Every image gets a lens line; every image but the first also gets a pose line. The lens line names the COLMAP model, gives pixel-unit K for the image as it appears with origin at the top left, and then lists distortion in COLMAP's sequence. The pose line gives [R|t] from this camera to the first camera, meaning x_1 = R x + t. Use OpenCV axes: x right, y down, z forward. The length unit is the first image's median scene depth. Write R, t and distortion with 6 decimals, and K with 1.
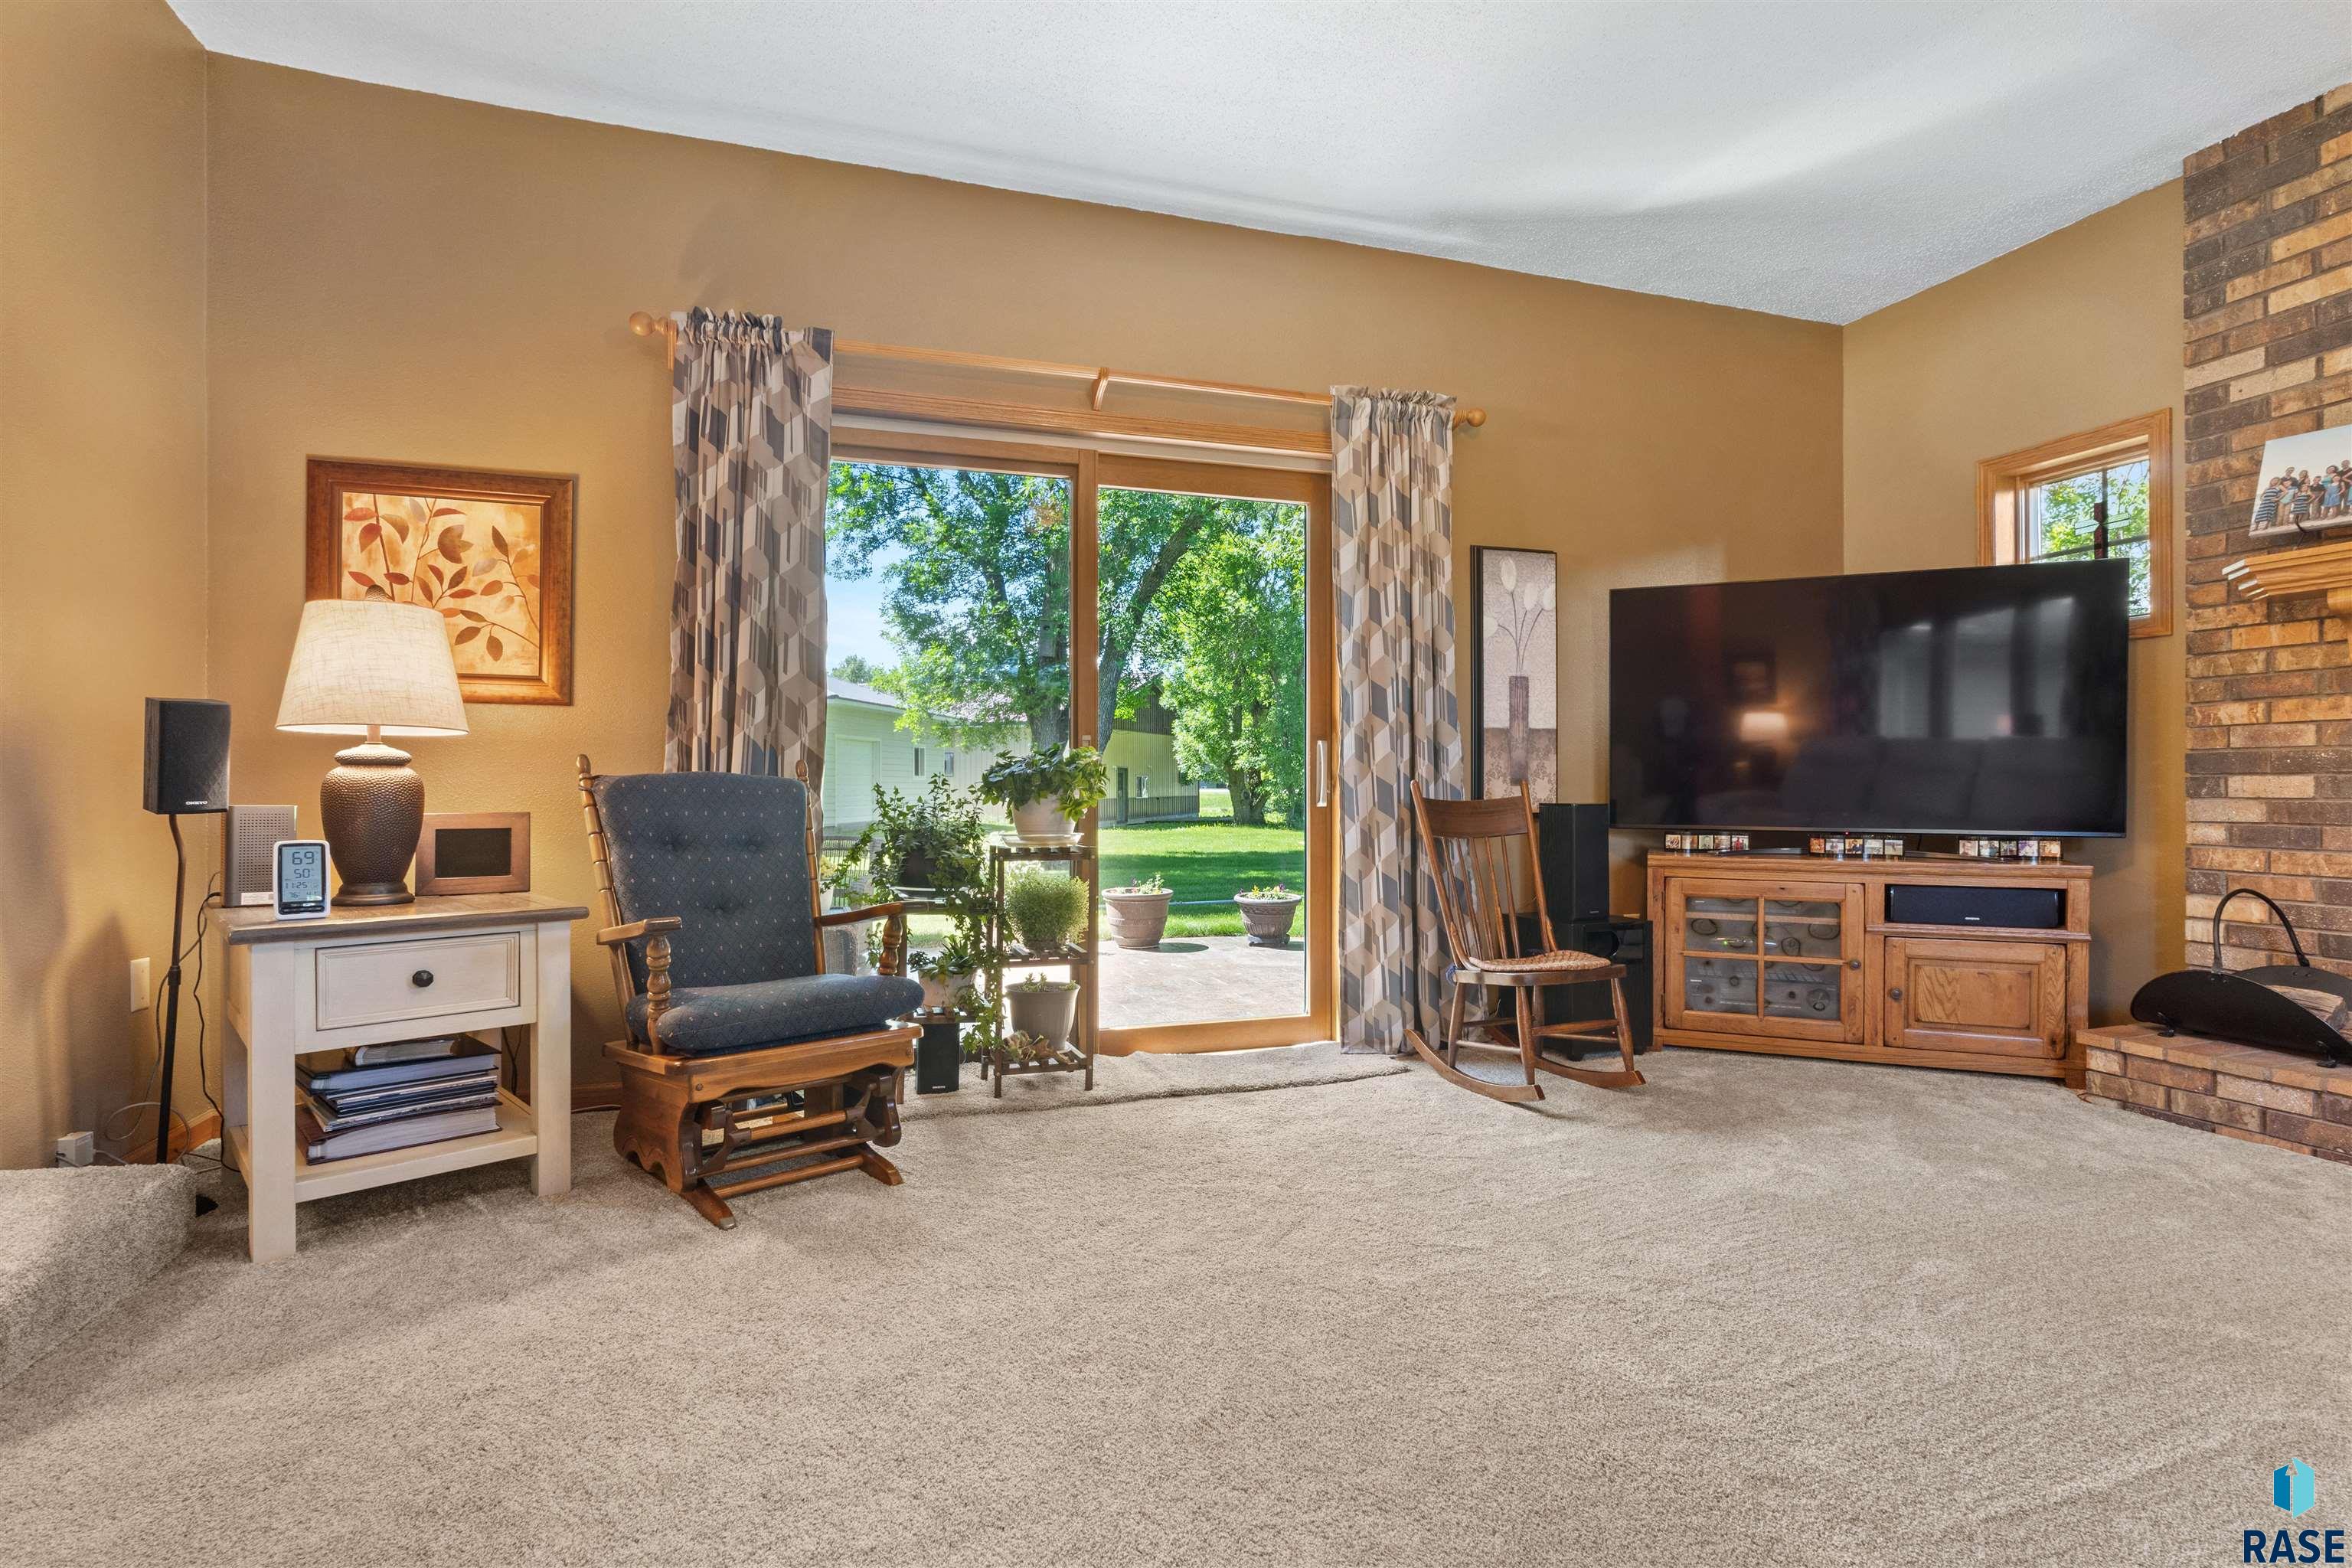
lens RADIAL K [[1172.4, 0, 1179.0], [0, 1172.4, 767.7], [0, 0, 1]] dist [0.008272, 0.001895]
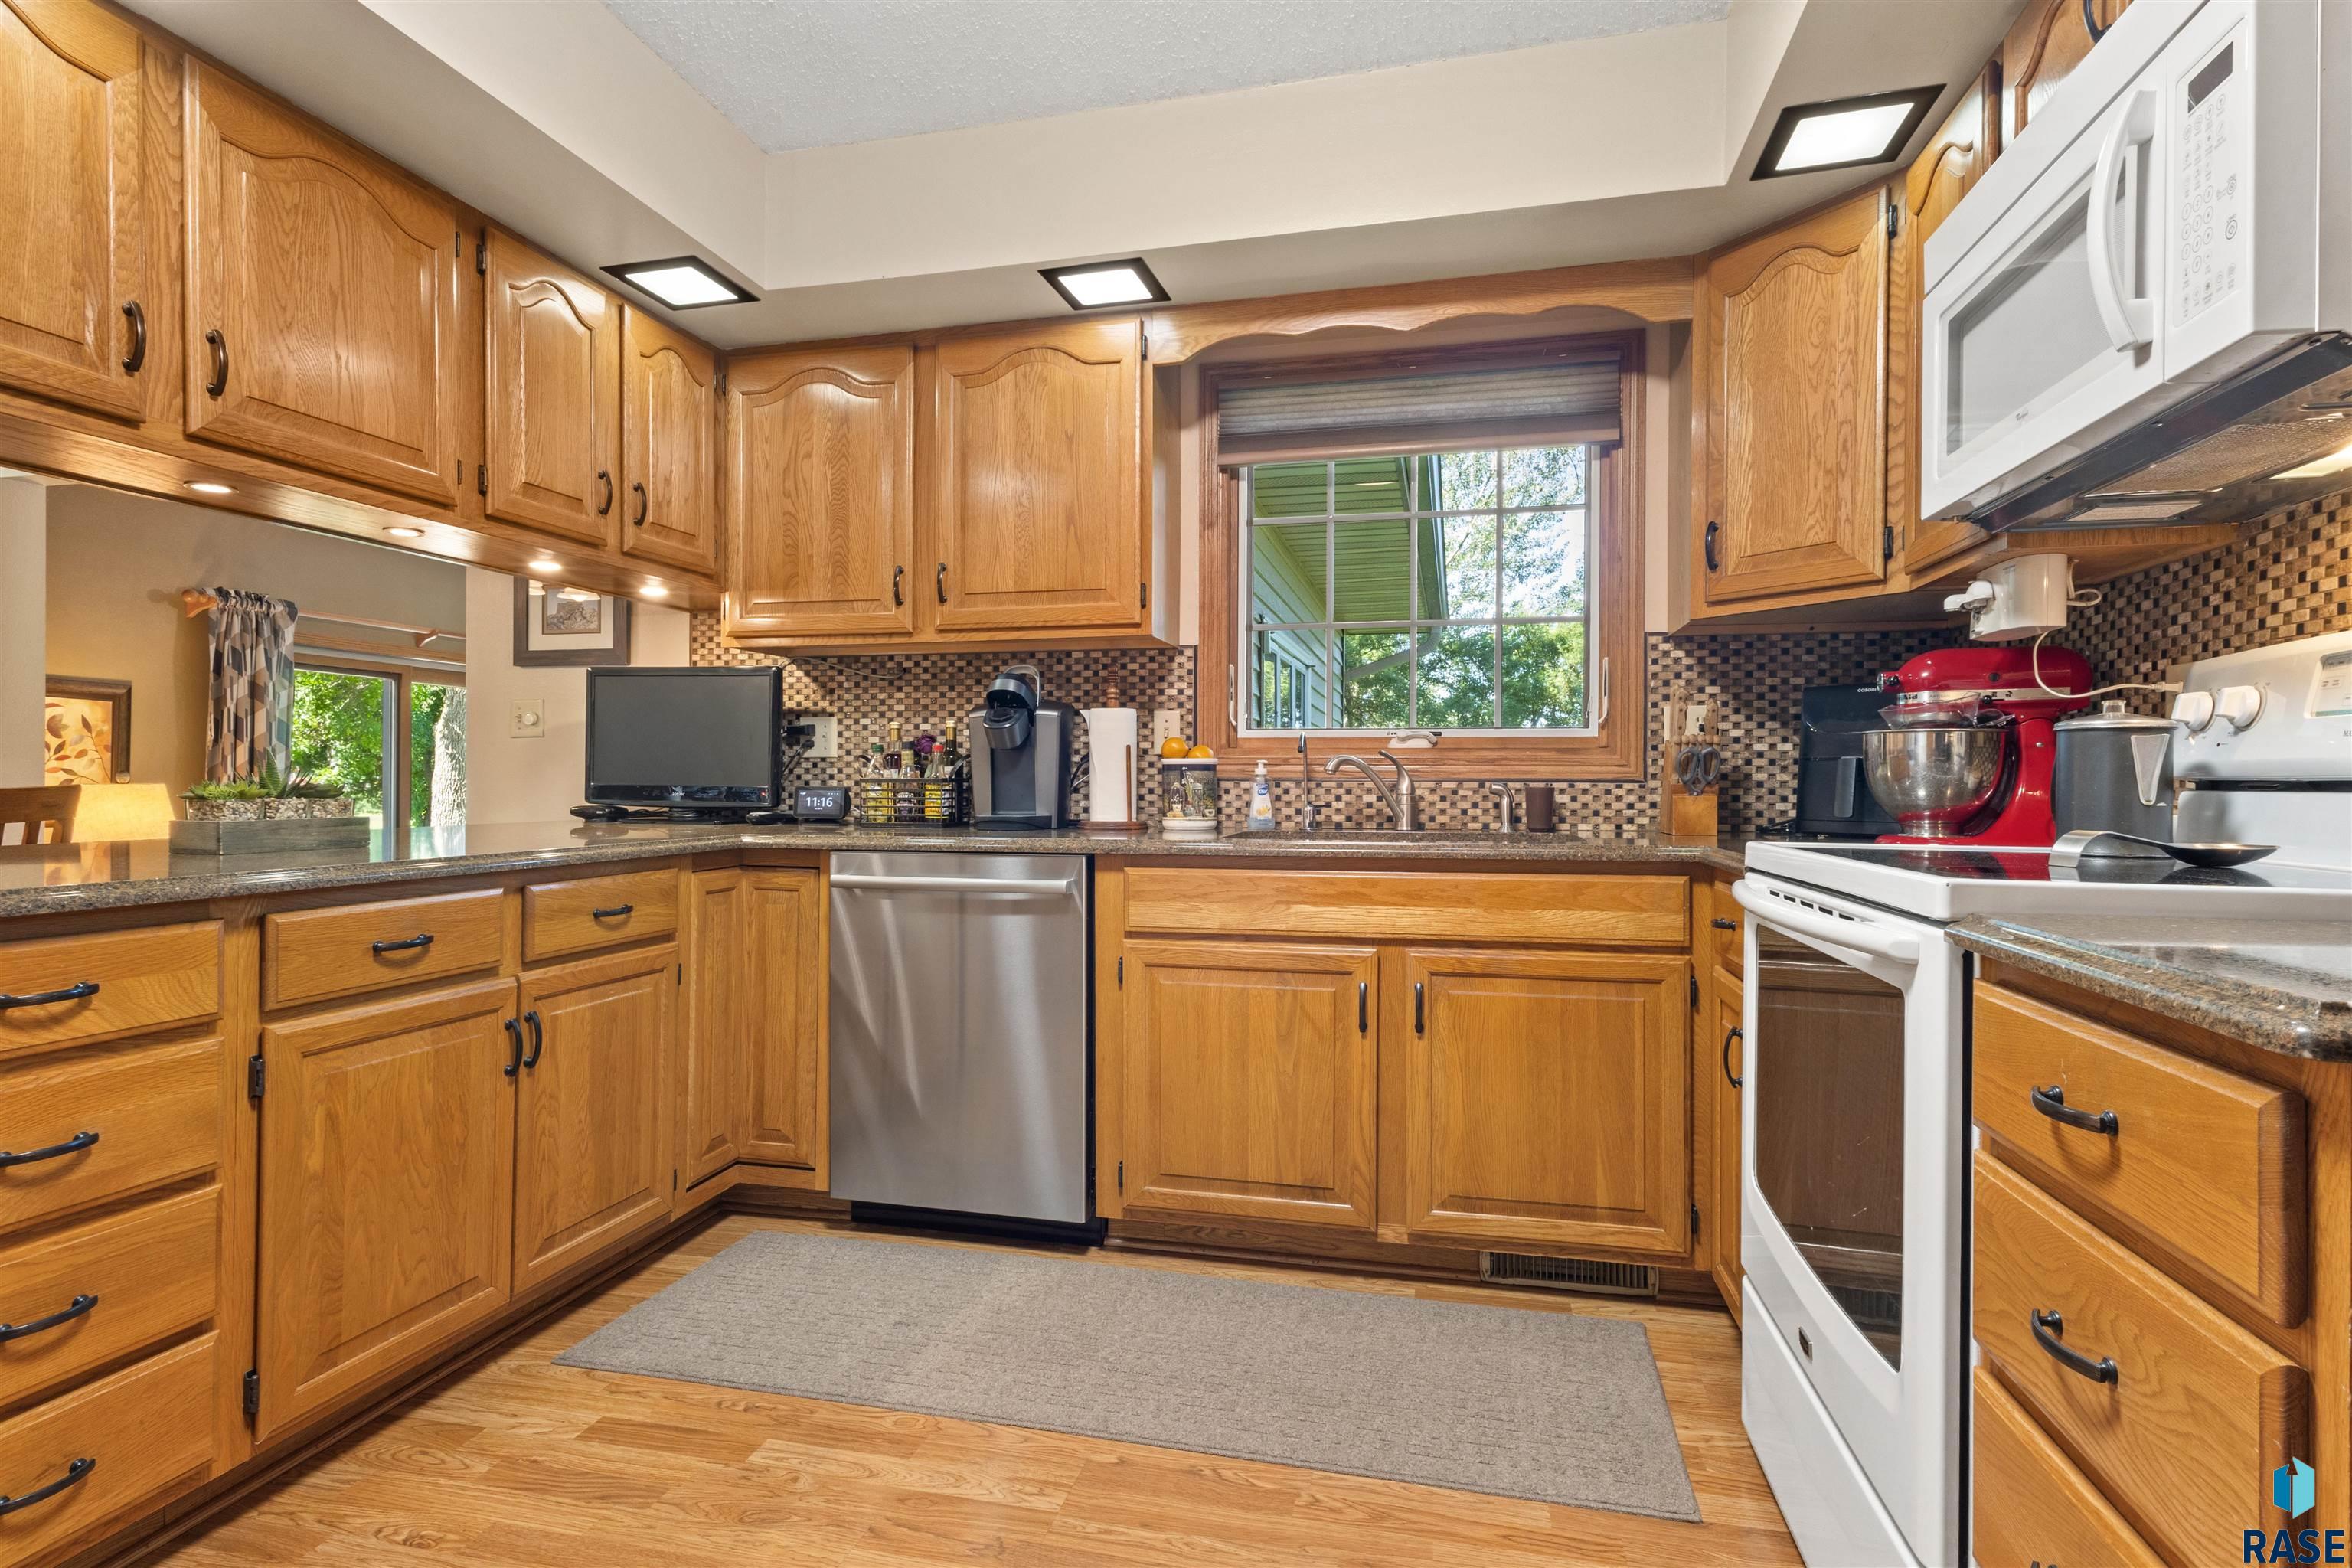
lens RADIAL K [[1172.4, 0, 1176.0], [0, 1172.4, 785.7], [0, 0, 1]] dist [0.008272, 0.001895]
pose [[0.530064, 0.004355, 0.847946, -1.118526], [-0.016193, 0.999856, 0.004986, -0.136859], [-0.847803, -0.016374, 0.530059, -1.069480]]
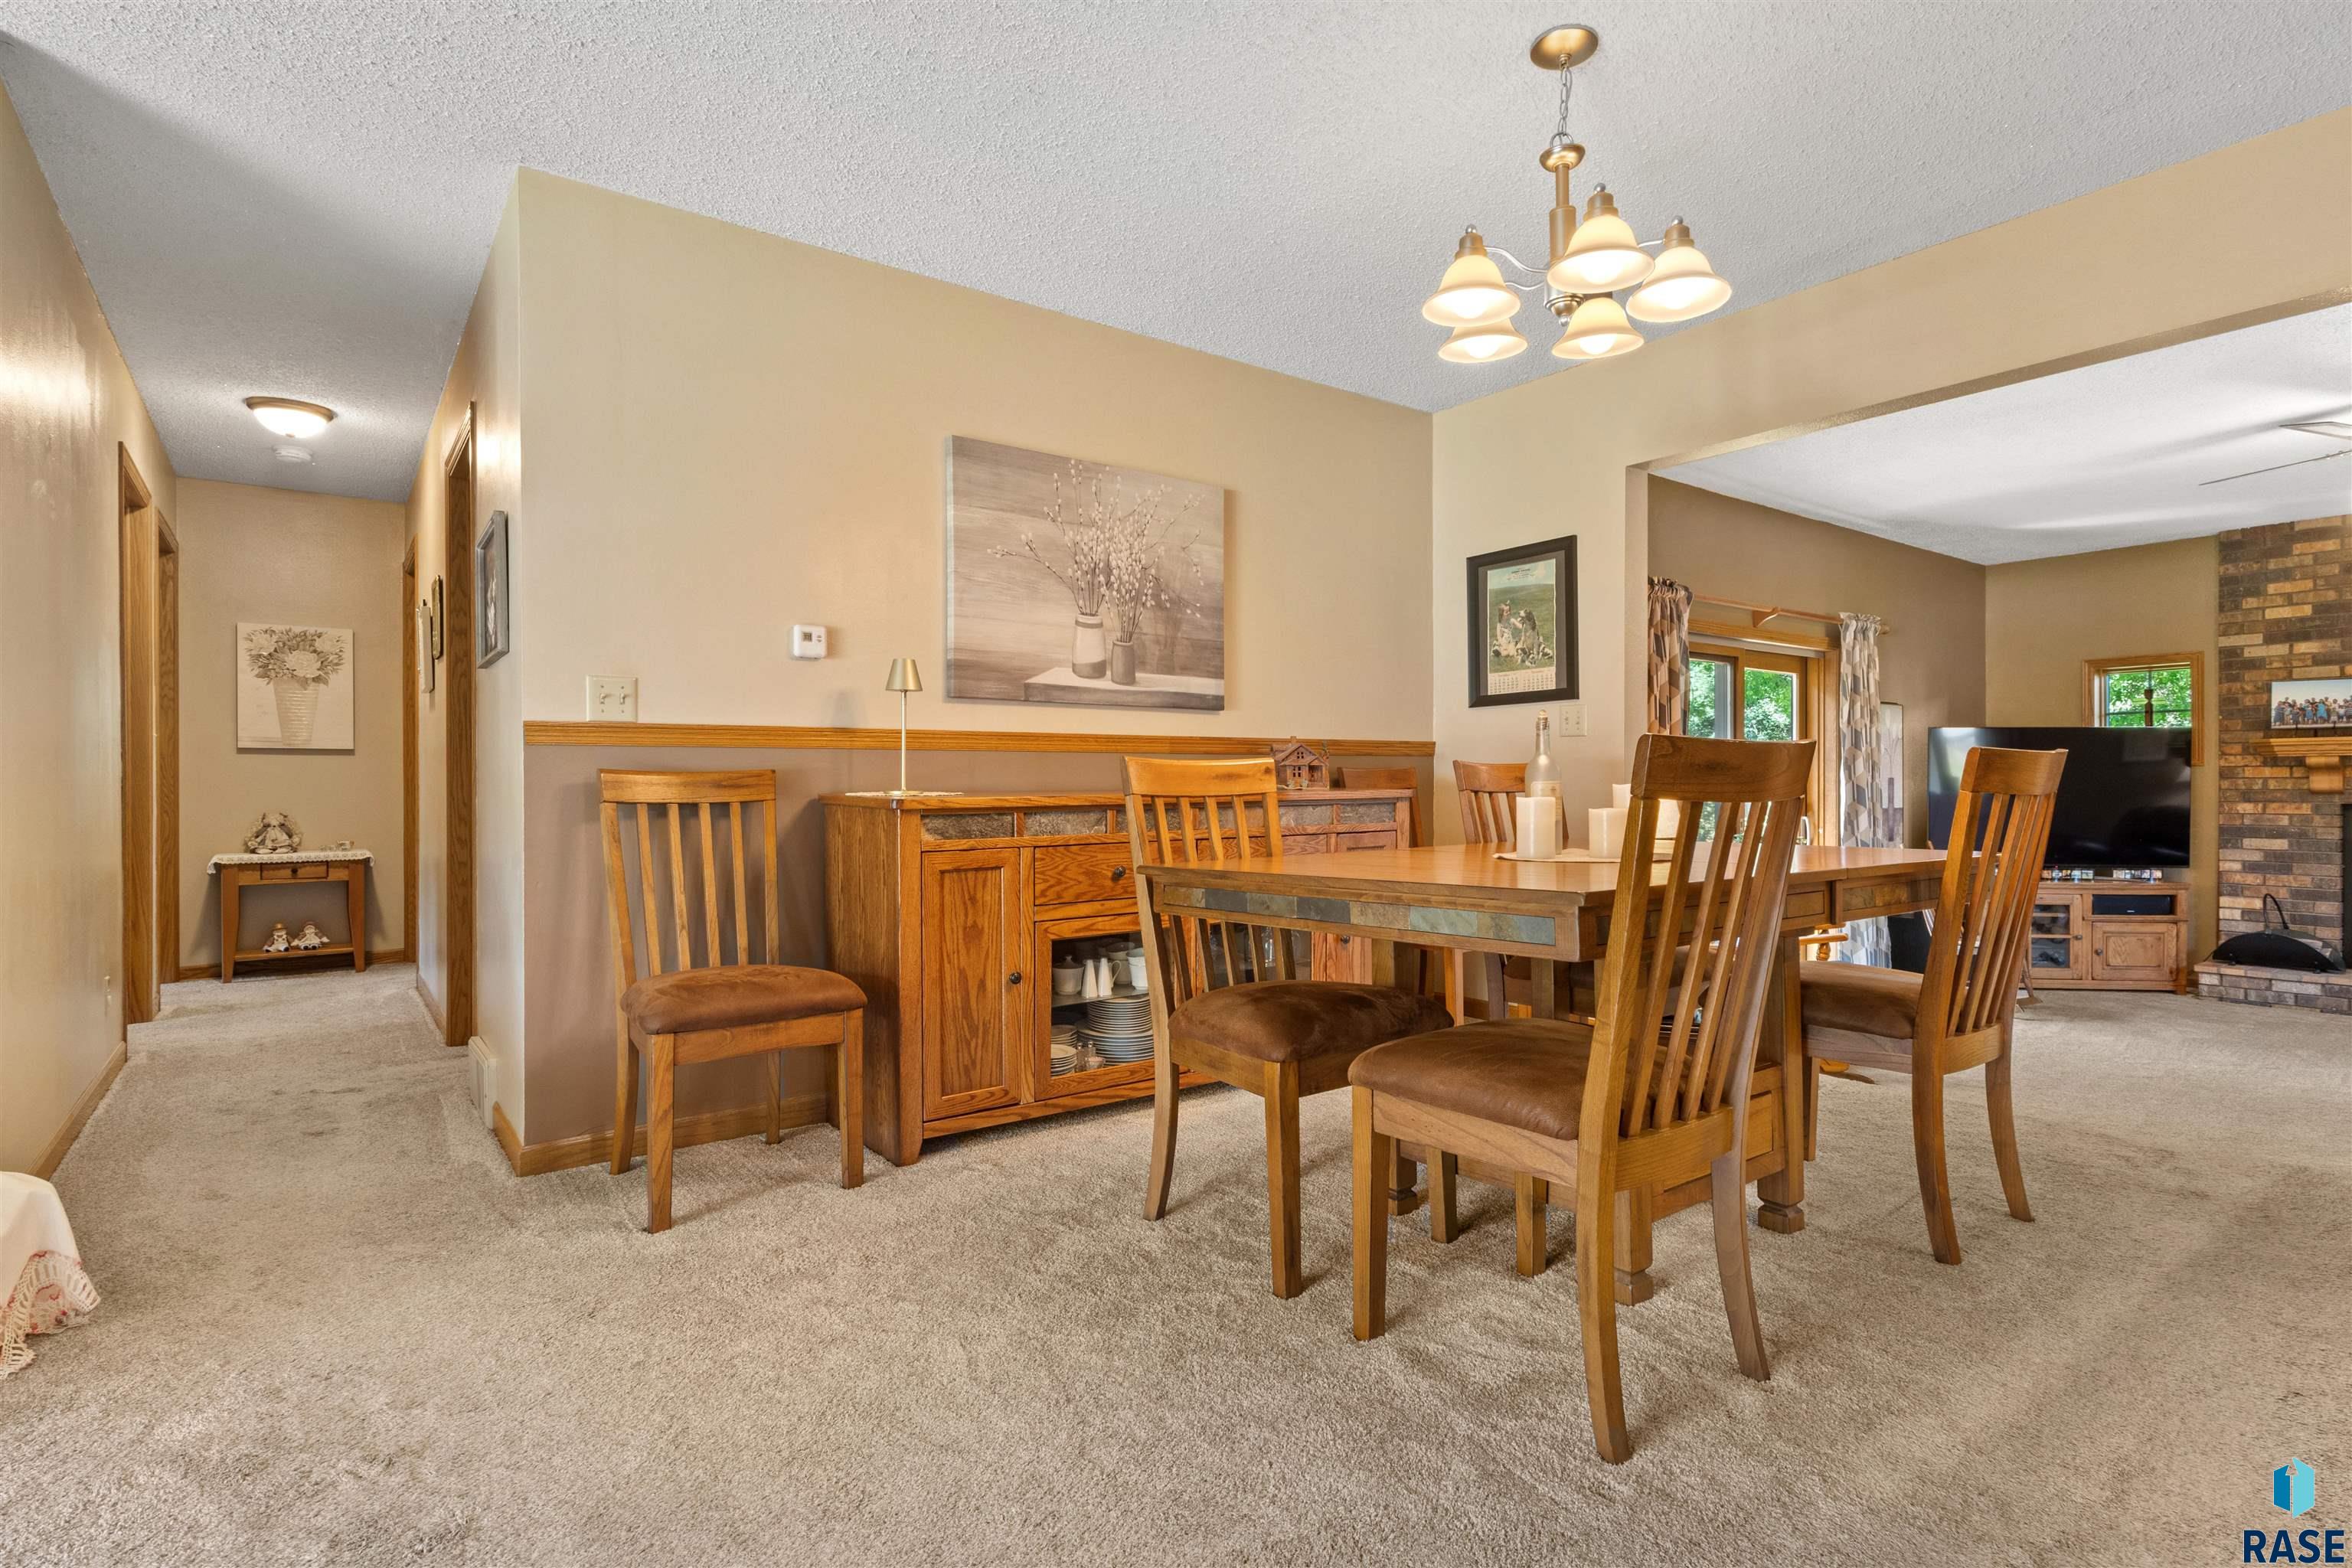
lens RADIAL K [[1172.4, 0, 1188.1], [0, 1172.4, 782.4], [0, 0, 1]] dist [0.008272, 0.001895]
pose [[0.951413, 0.001343, 0.307914, -1.559297], [-0.003580, 0.999971, 0.006701, -0.101938], [-0.307896, -0.007478, 0.951391, -0.410654]]
